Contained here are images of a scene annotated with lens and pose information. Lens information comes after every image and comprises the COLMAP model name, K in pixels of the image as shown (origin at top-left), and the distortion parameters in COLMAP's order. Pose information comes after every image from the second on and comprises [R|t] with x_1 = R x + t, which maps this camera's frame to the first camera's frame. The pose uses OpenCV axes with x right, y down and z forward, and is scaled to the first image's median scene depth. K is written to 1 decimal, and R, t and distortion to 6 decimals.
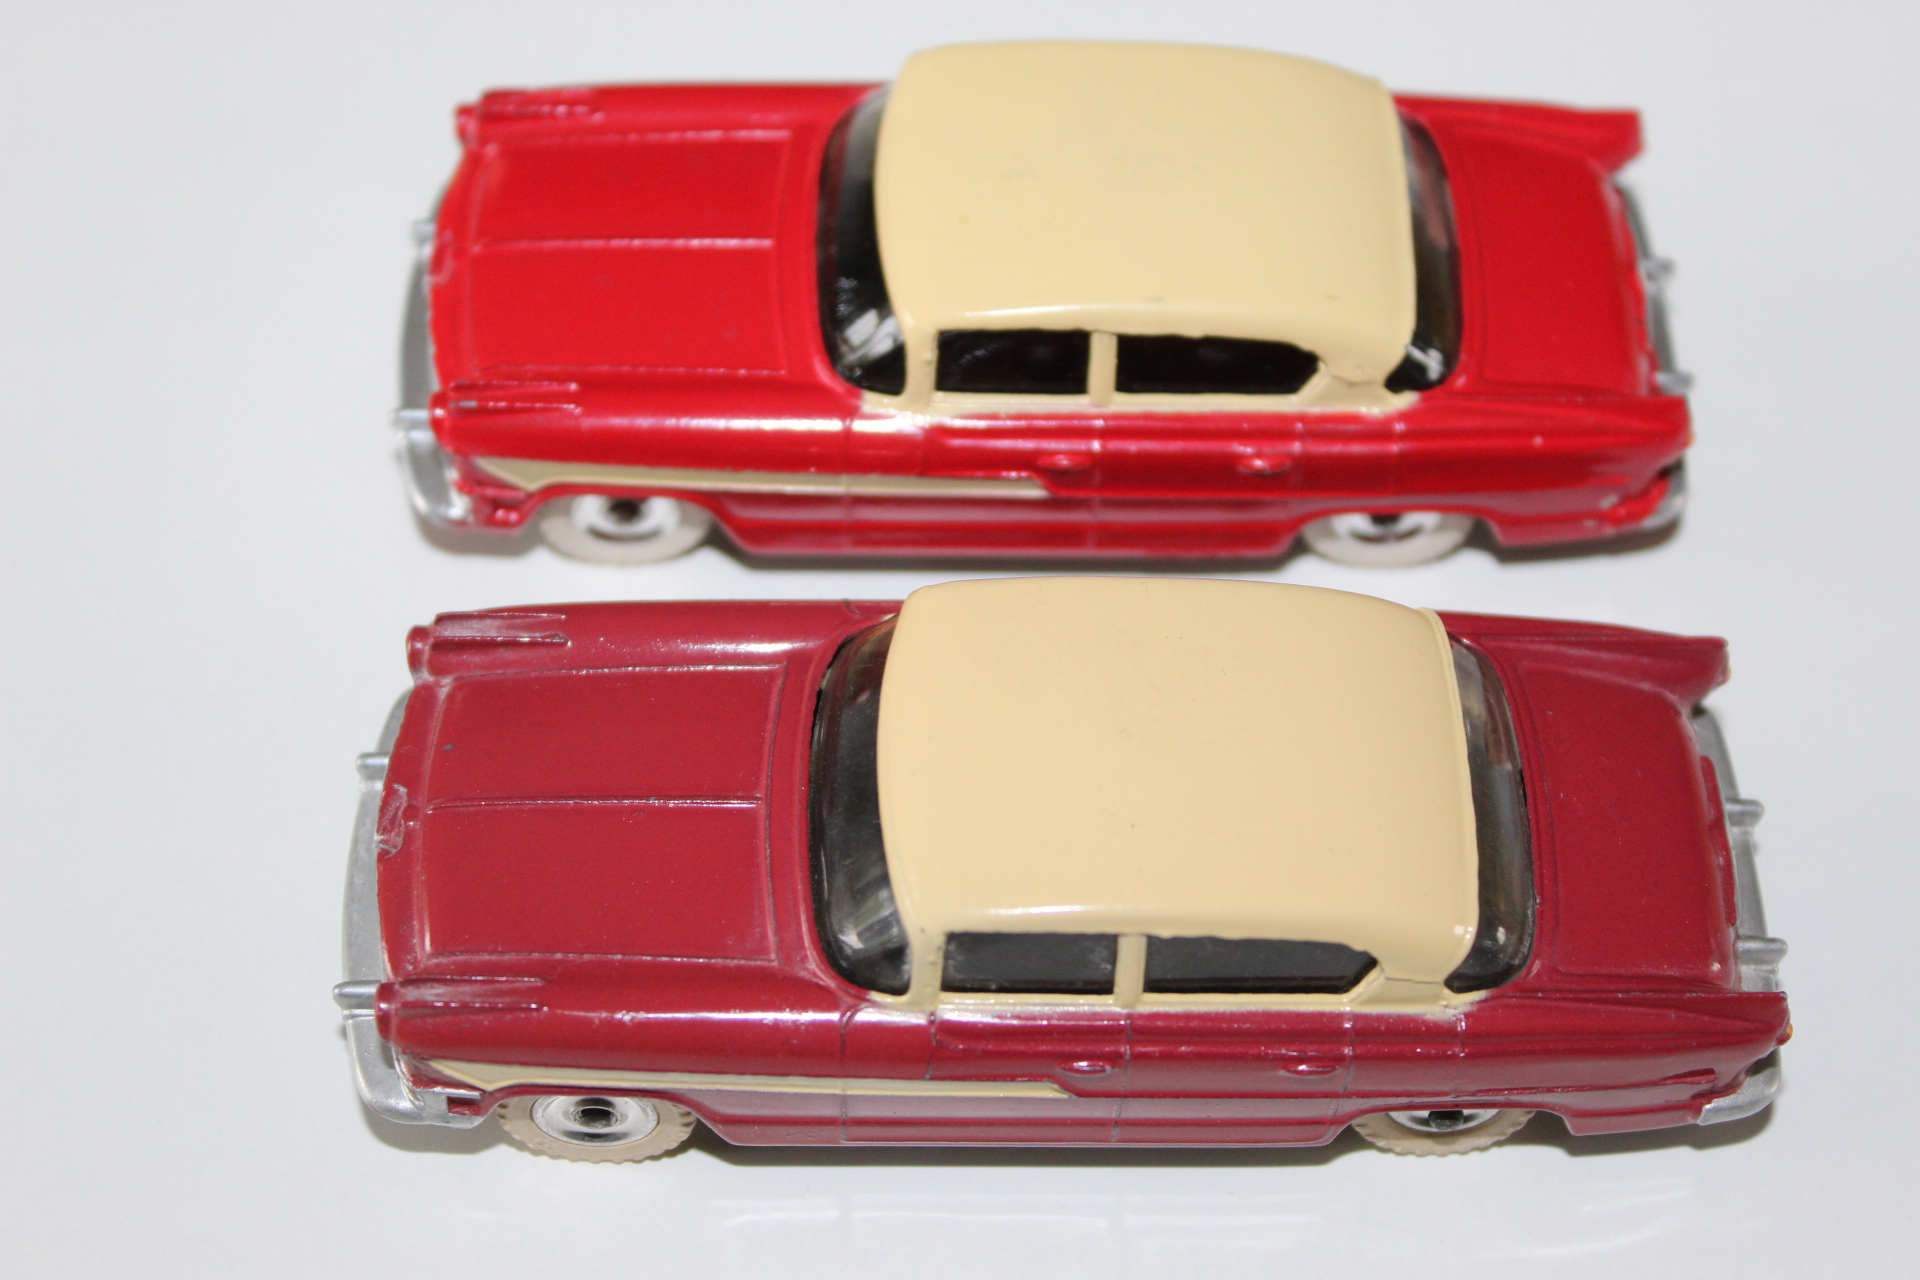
lens RADIAL K [[3508.7, 0, 960.0], [0, 3508.7, 640.0], [0, 0, 1]] dist [0.006467, -0.078781]
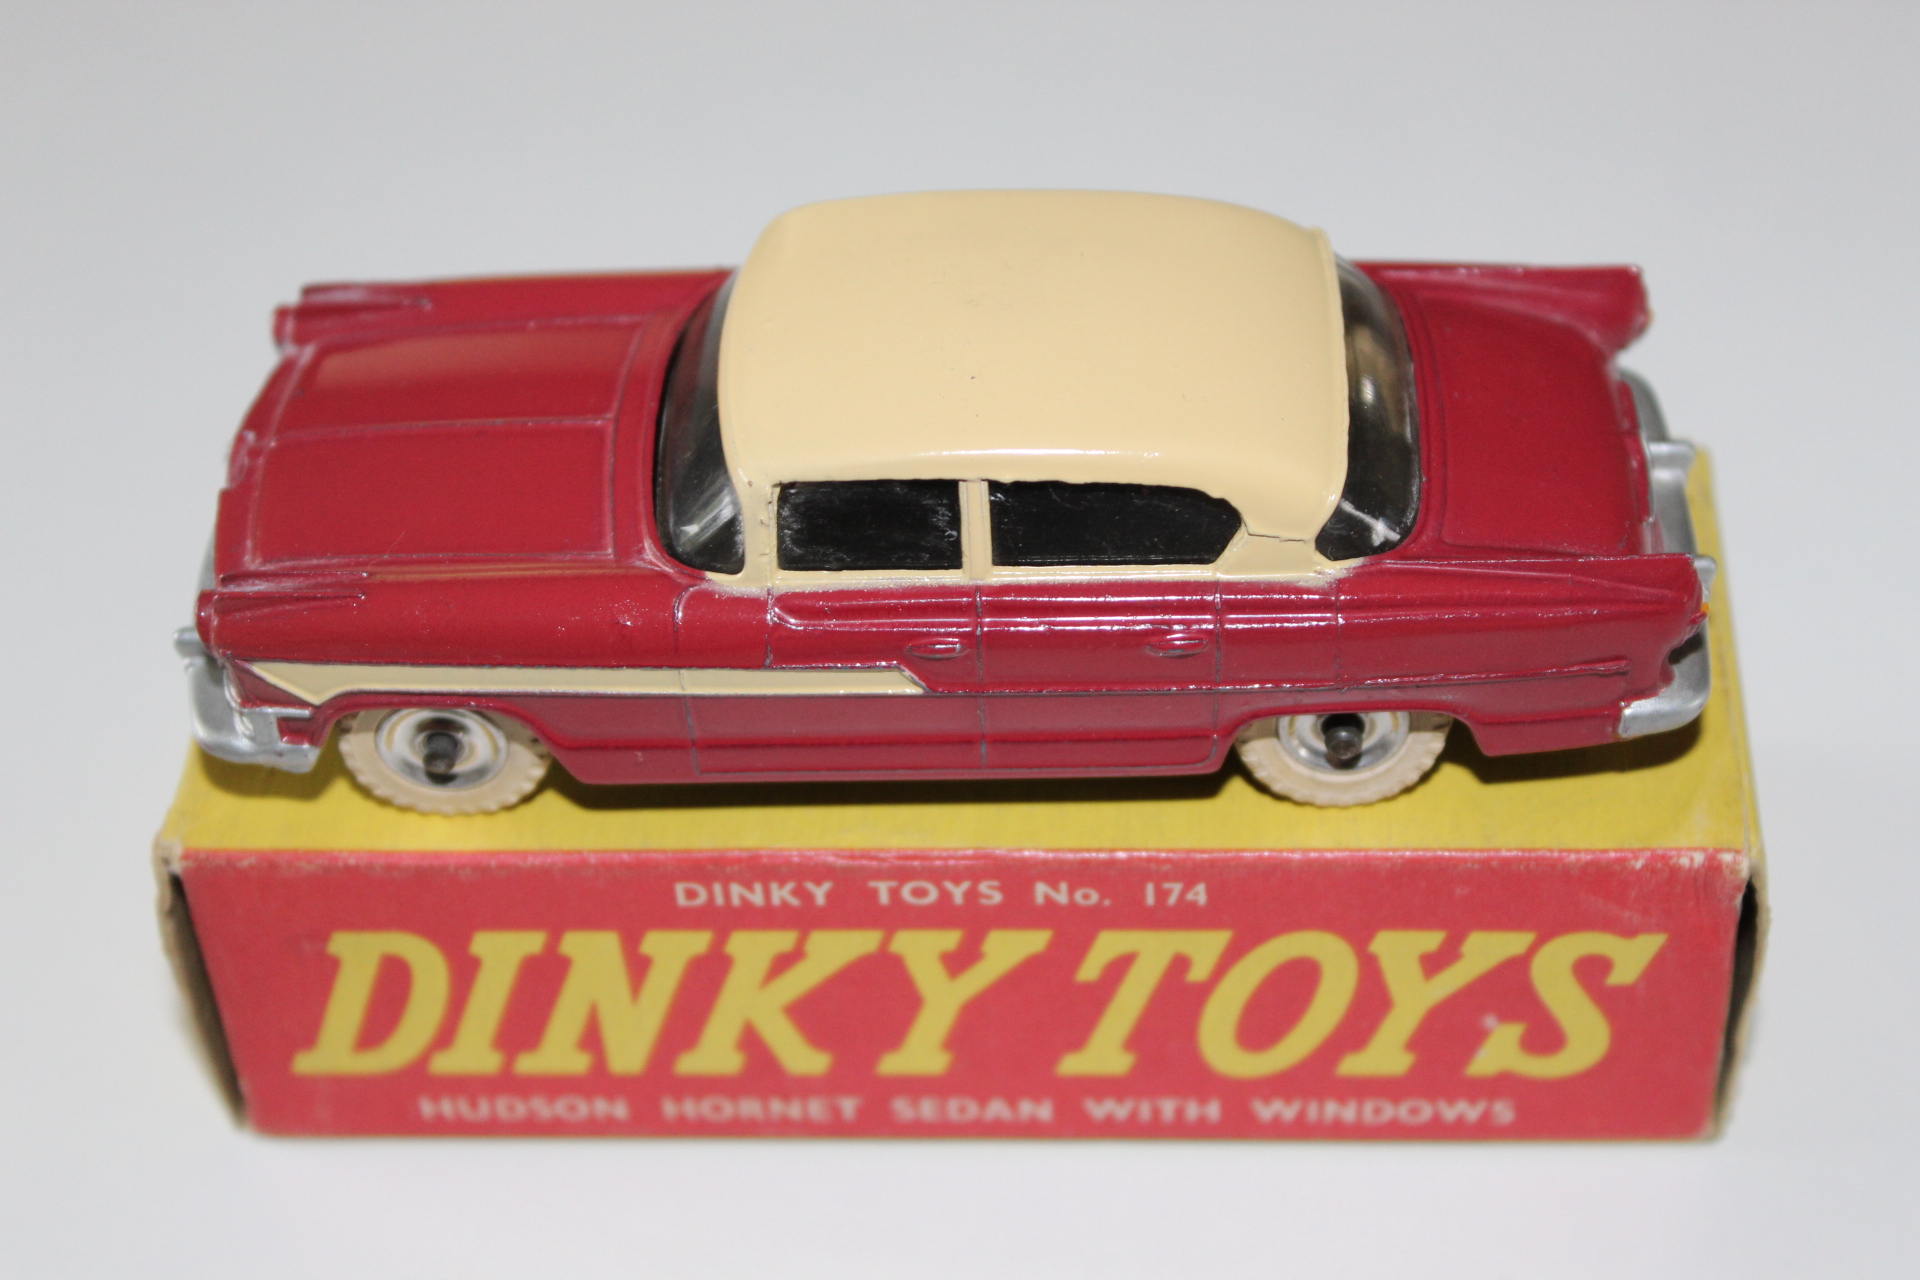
lens RADIAL K [[3508.7, 0, 960.0], [0, 3508.7, 640.0], [0, 0, 1]] dist [0.006467, -0.078781]
pose [[0.995866, -0.032252, -0.084916, 0.120379], [0.016004, 0.982518, -0.185476, 0.289784], [0.089413, 0.183350, 0.978973, 0.081292]]
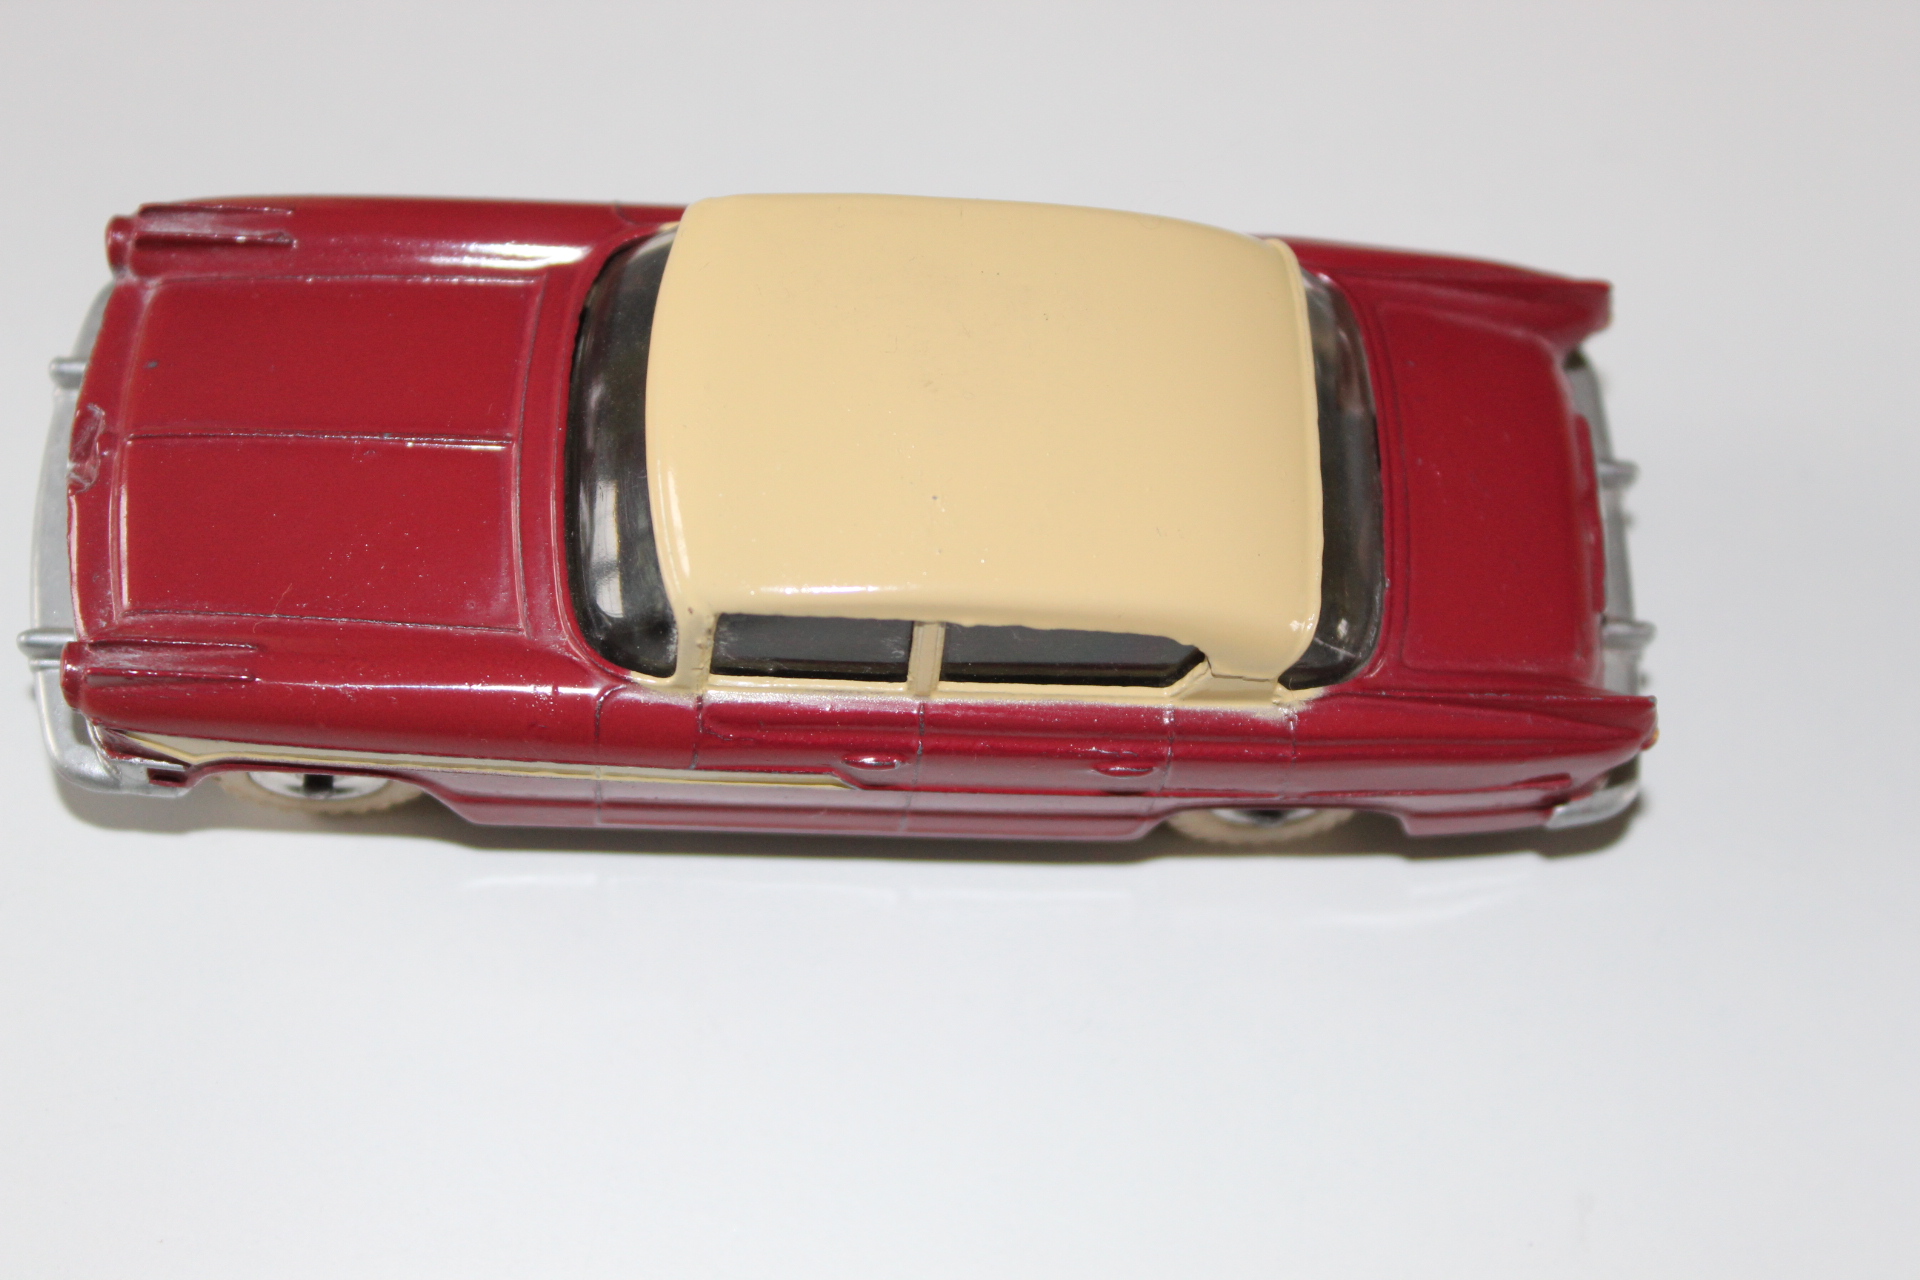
lens RADIAL K [[3508.7, 0, 960.0], [0, 3508.7, 640.0], [0, 0, 1]] dist [0.006467, -0.078781]
pose [[0.998074, 0.029347, 0.054658, 0.008523], [-0.037976, 0.985693, 0.164217, -0.054253], [-0.049057, -0.165977, 0.984909, 0.127819]]
